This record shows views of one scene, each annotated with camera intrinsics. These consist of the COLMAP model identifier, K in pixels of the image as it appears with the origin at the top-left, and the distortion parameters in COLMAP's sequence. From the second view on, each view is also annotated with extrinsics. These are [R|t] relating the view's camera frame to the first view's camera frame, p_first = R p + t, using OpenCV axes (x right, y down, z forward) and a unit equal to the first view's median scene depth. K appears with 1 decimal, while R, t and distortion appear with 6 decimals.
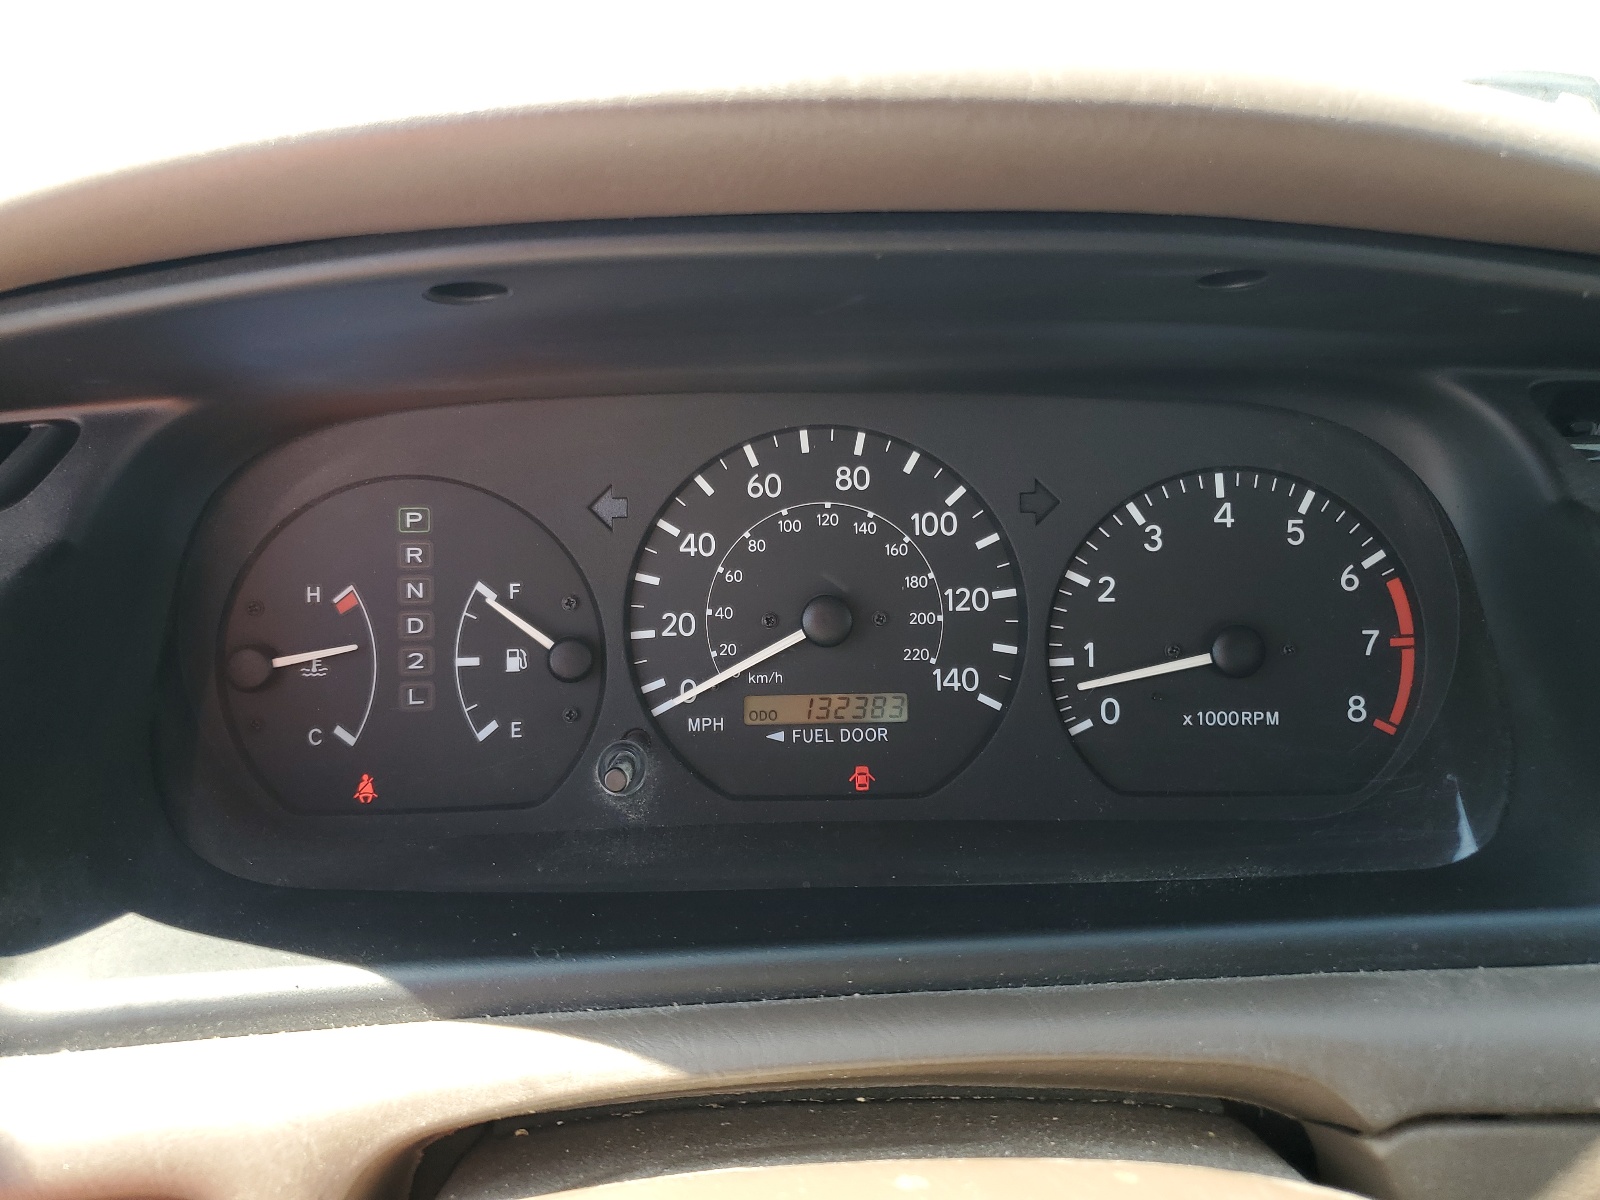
lens RADIAL K [[1220.8, 0, 800.6], [0, 1220.8, 602.5], [0, 0, 1]] dist [0.007160, -0.001493]
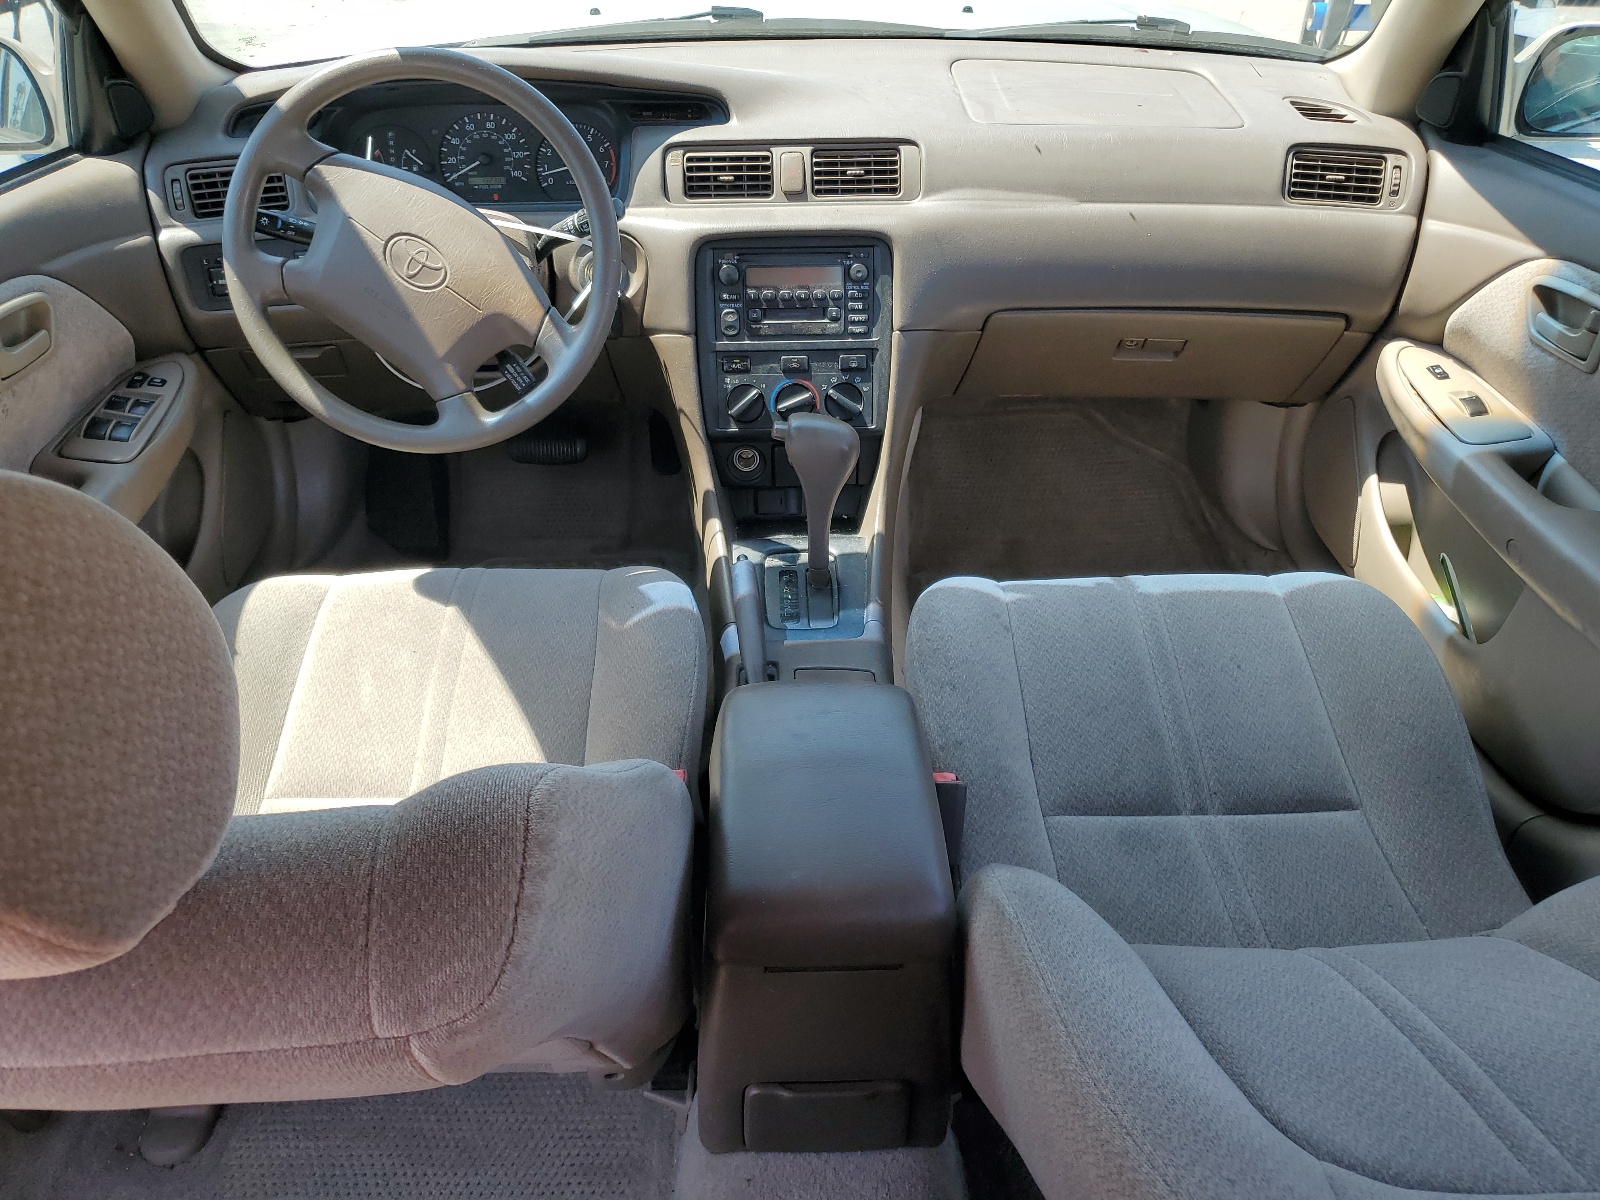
lens RADIAL K [[1220.8, 0, 798.1], [0, 1220.8, 597.7], [0, 0, 1]] dist [0.007160, -0.001493]
pose [[0.999972, 0.001516, -0.007319, 1.185306], [-0.000163, 0.983411, 0.181392, 0.771378], [0.007473, -0.181385, 0.983384, -3.623019]]
